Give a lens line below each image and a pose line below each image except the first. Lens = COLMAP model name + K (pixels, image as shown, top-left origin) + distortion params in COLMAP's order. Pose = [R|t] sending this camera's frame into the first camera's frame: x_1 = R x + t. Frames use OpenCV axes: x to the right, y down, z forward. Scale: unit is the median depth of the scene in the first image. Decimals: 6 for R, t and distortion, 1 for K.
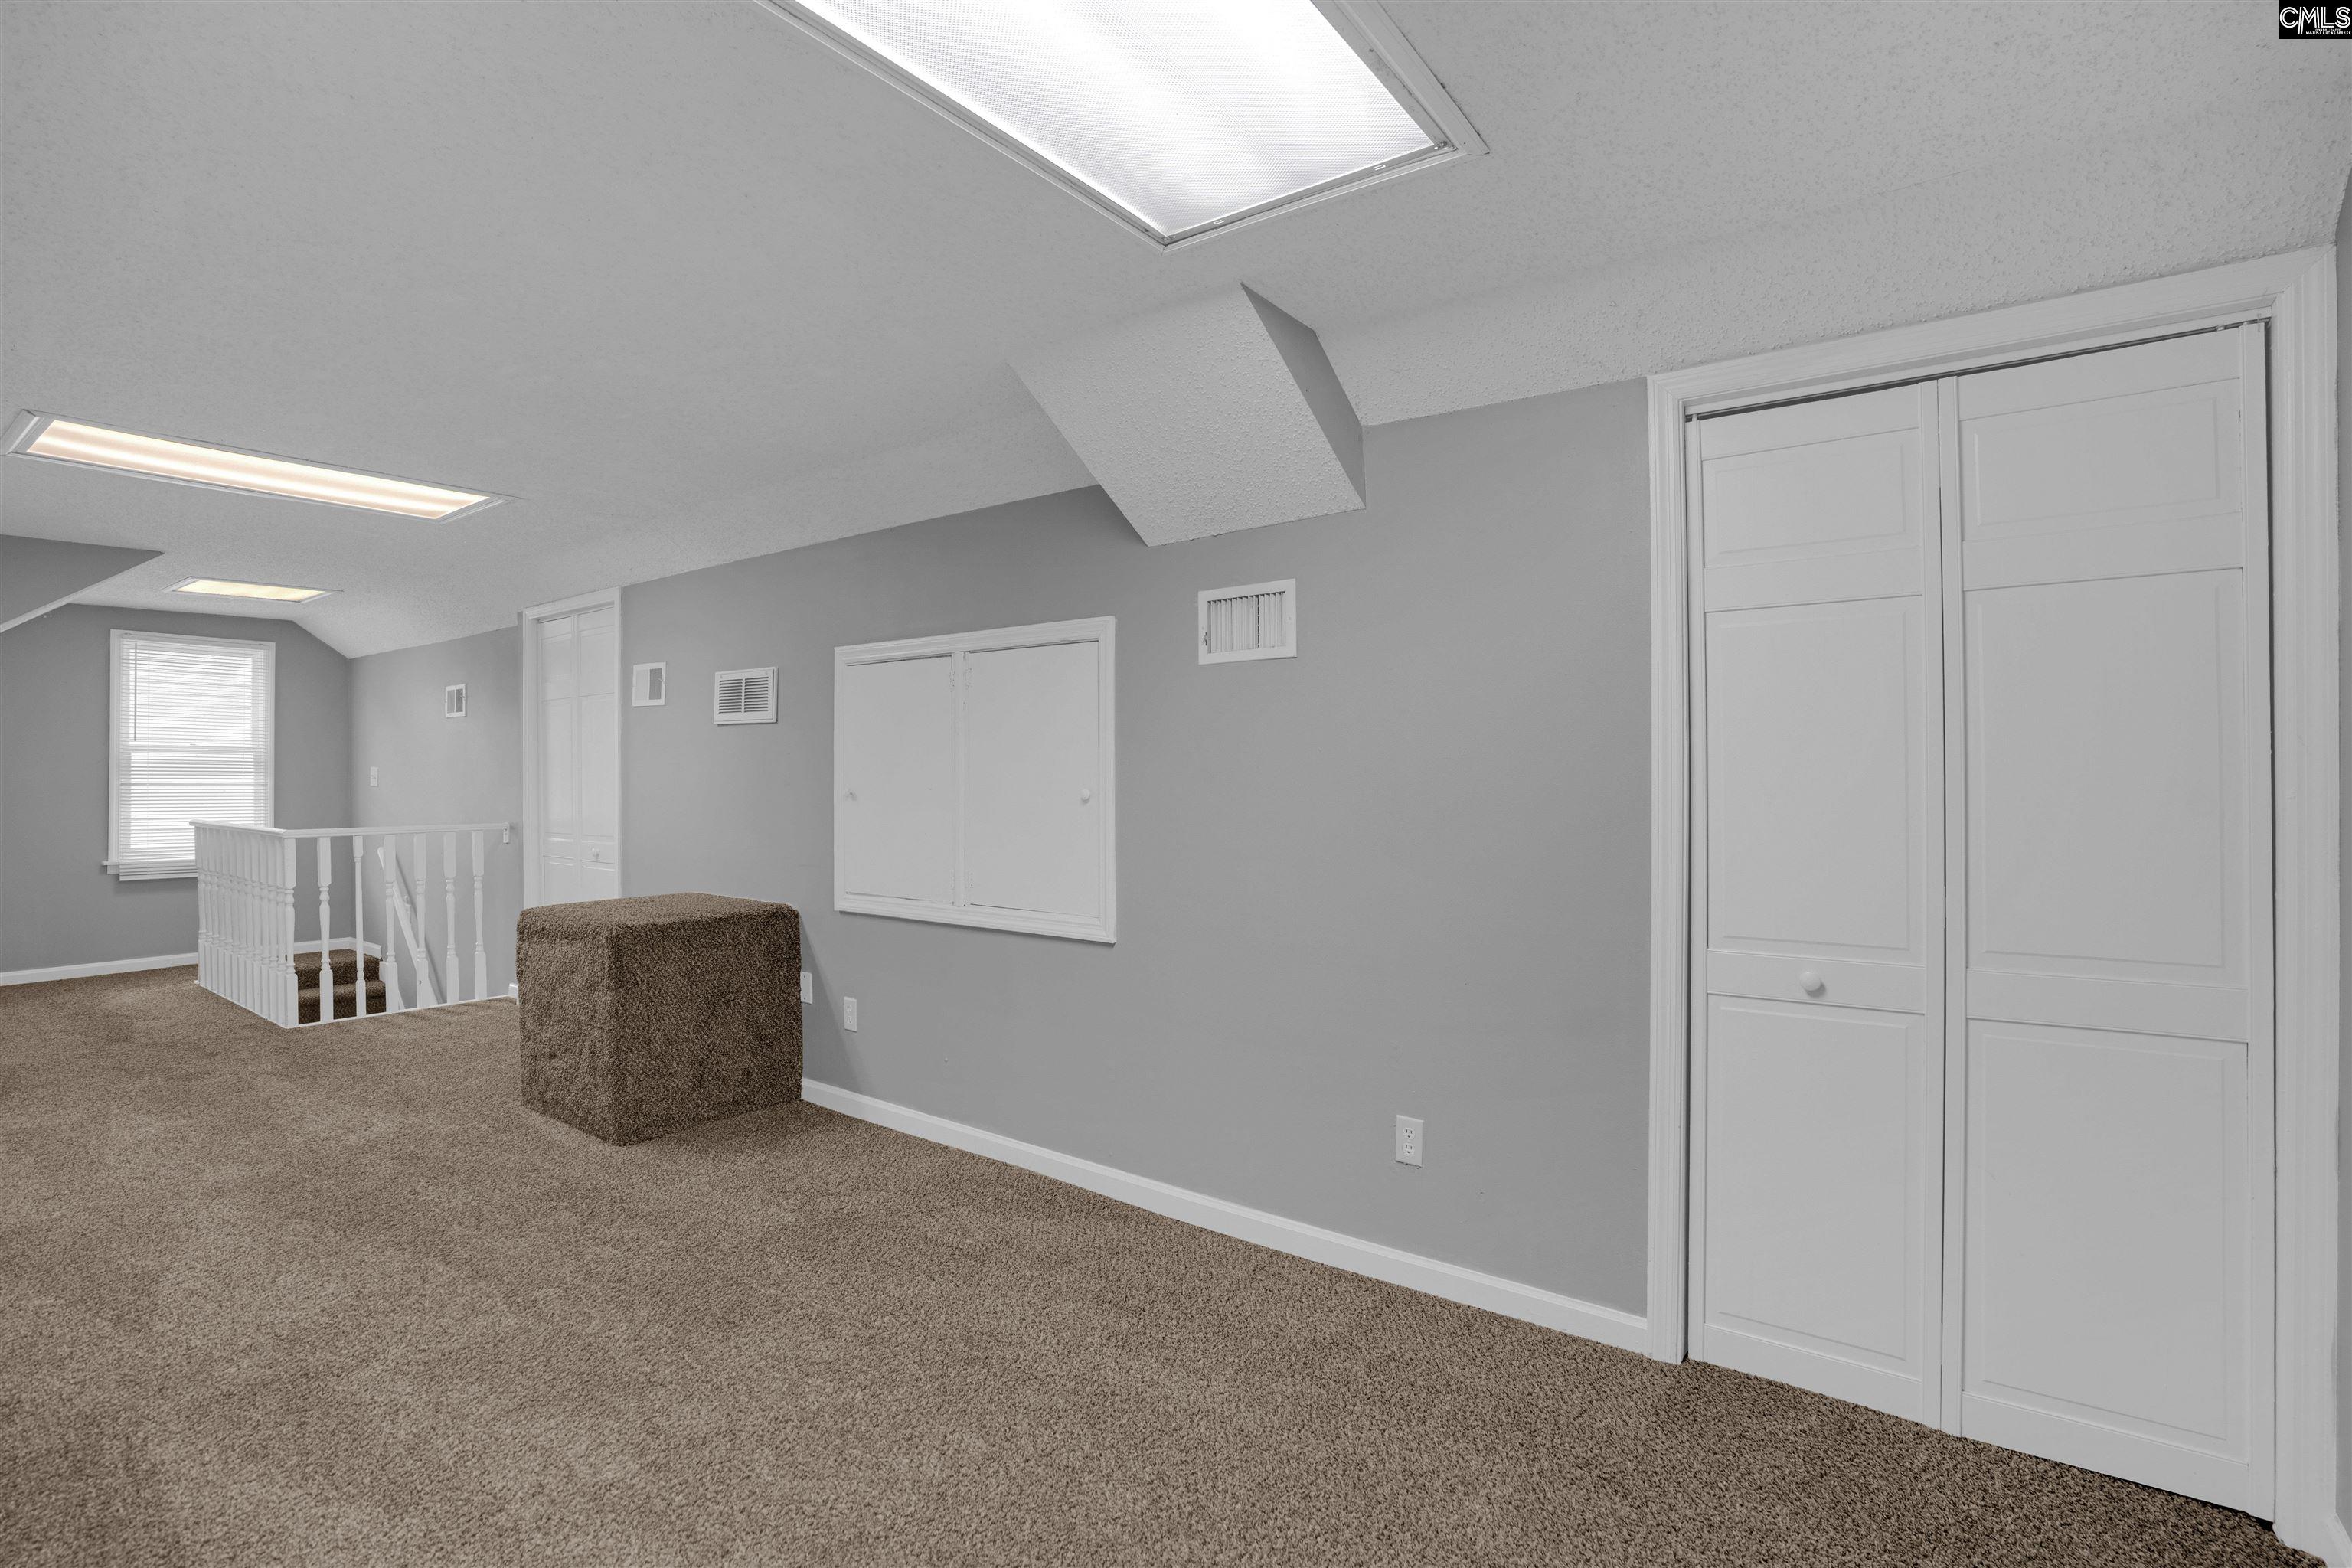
lens RADIAL K [[1095.0, 0, 1181.7], [0, 1095.0, 787.3], [0, 0, 1]] dist [-0.063314, 0.023912]
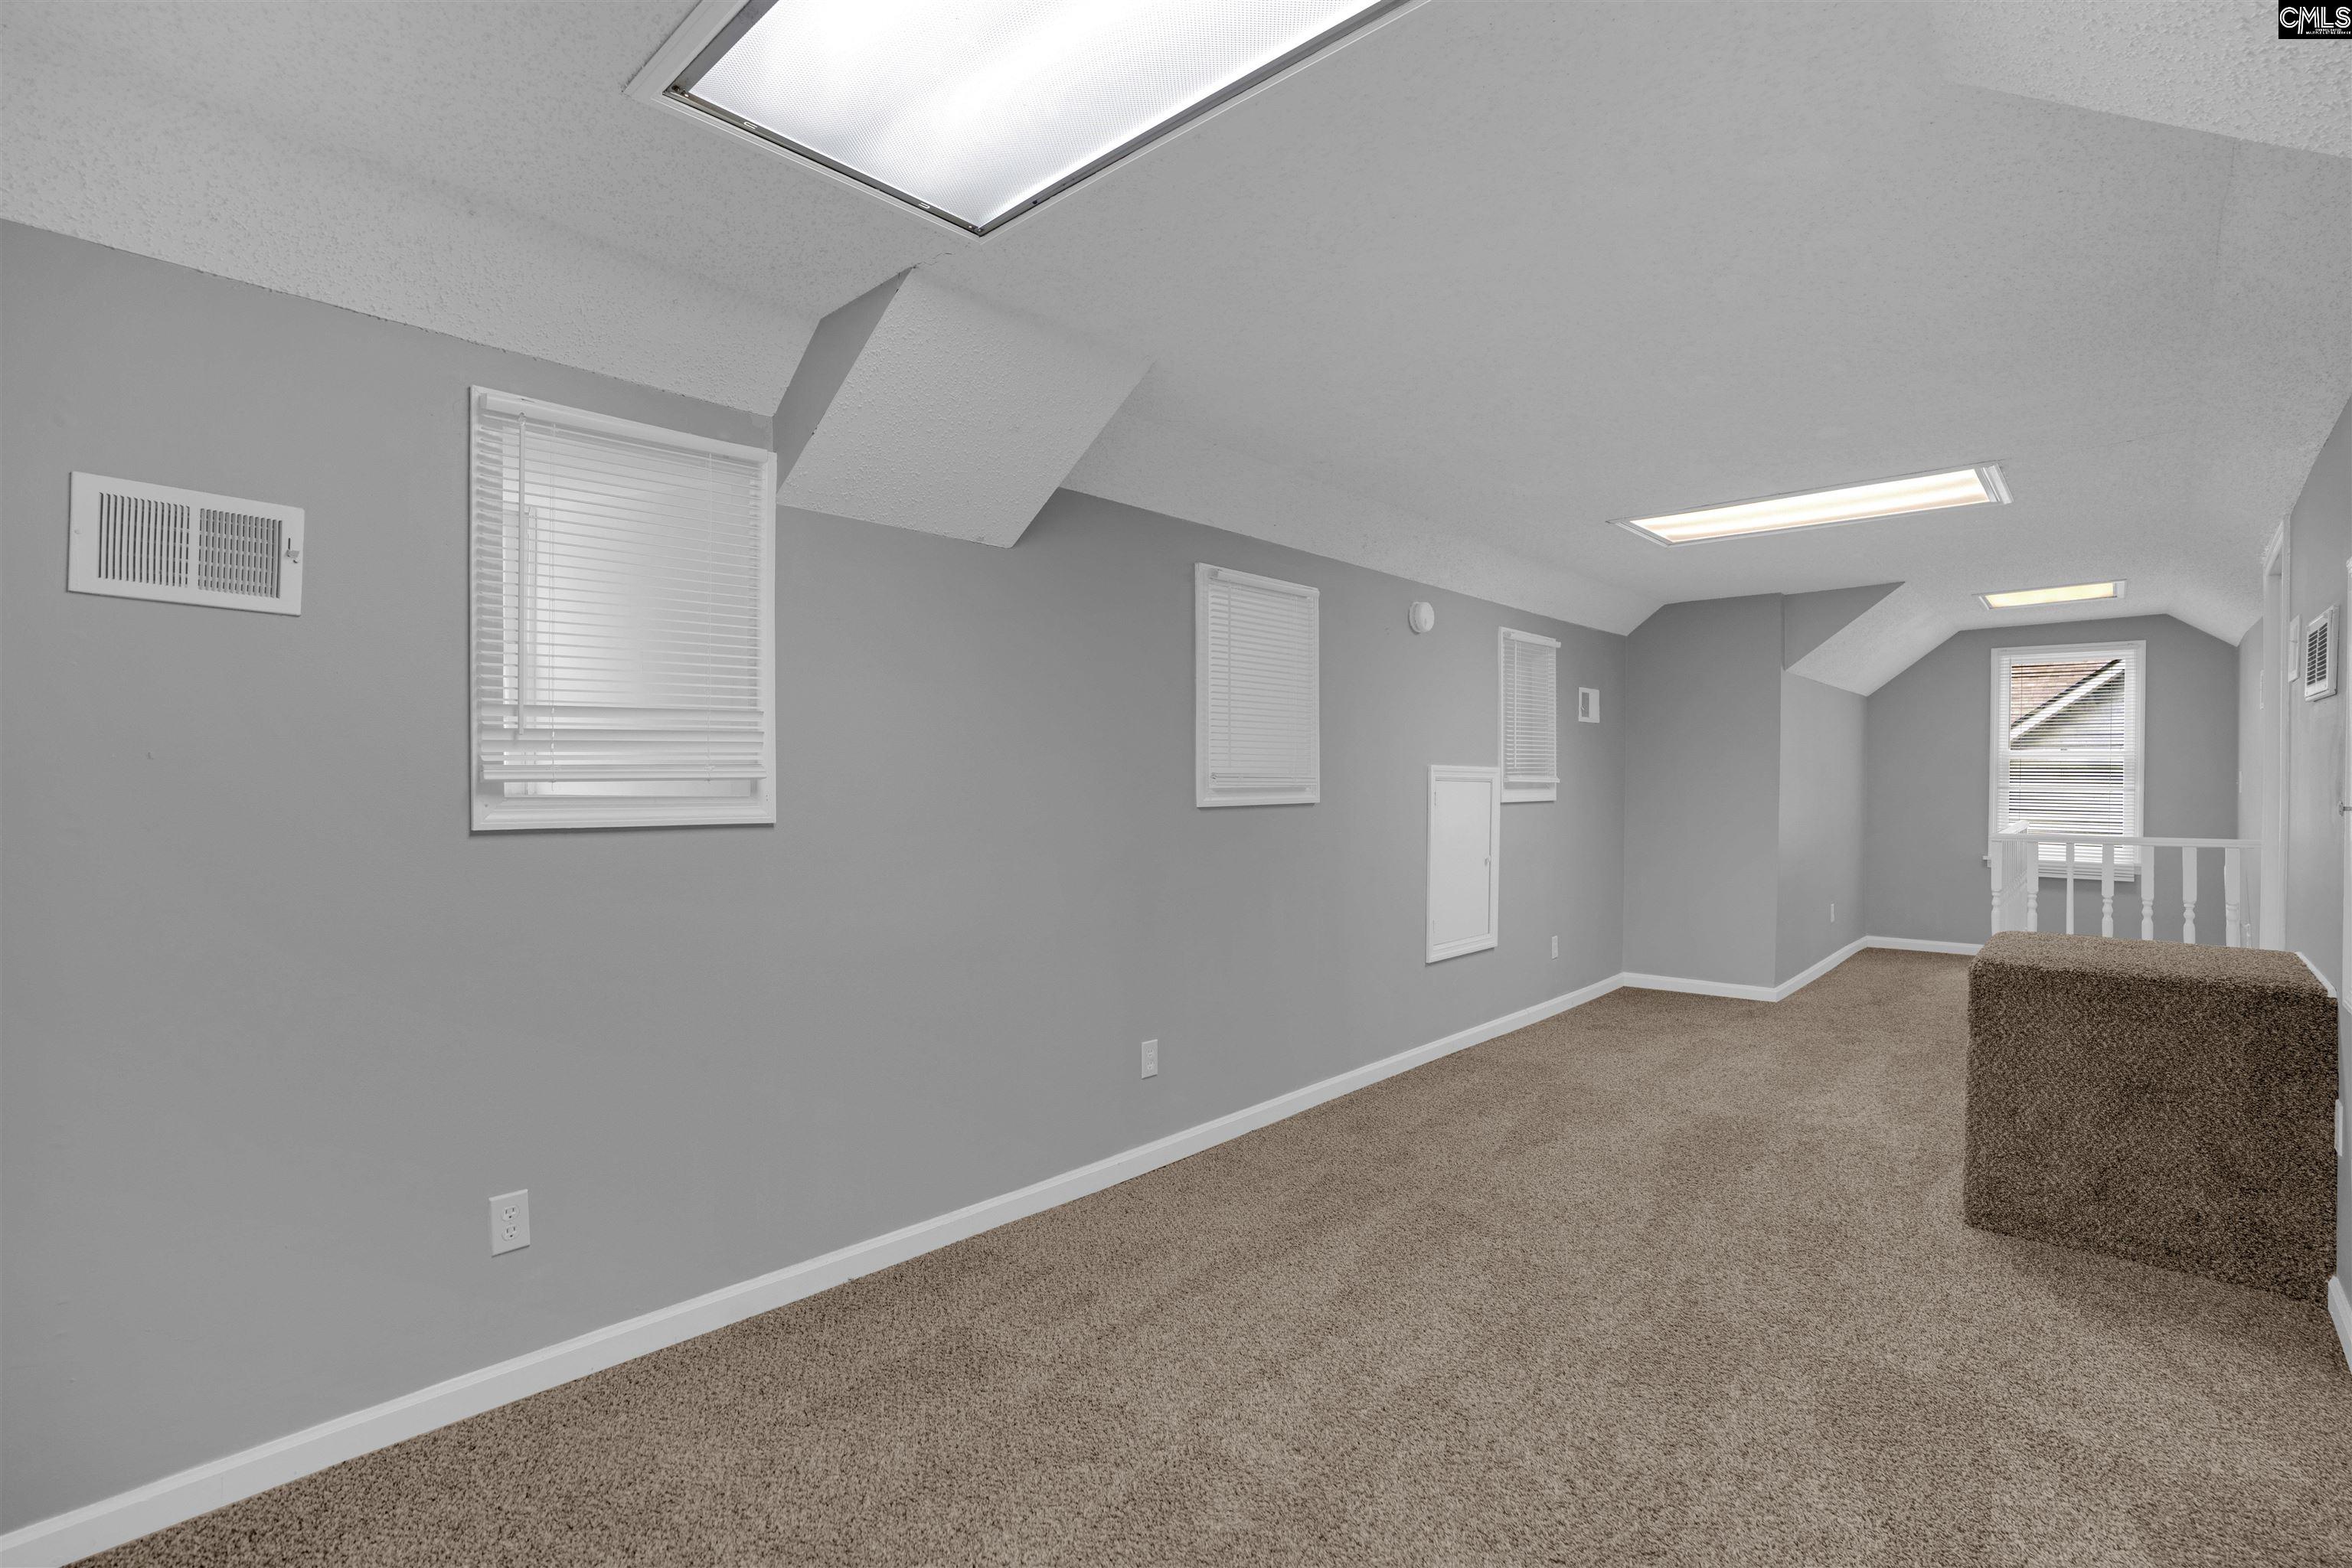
lens RADIAL K [[1095.0, 0, 1181.7], [0, 1095.0, 787.3], [0, 0, 1]] dist [-0.063314, 0.023912]
pose [[-0.109617, 0.008639, -0.993936, 0.344236], [-0.014670, 0.999839, 0.010308, -0.003430], [0.993866, 0.015711, -0.109473, 0.463592]]
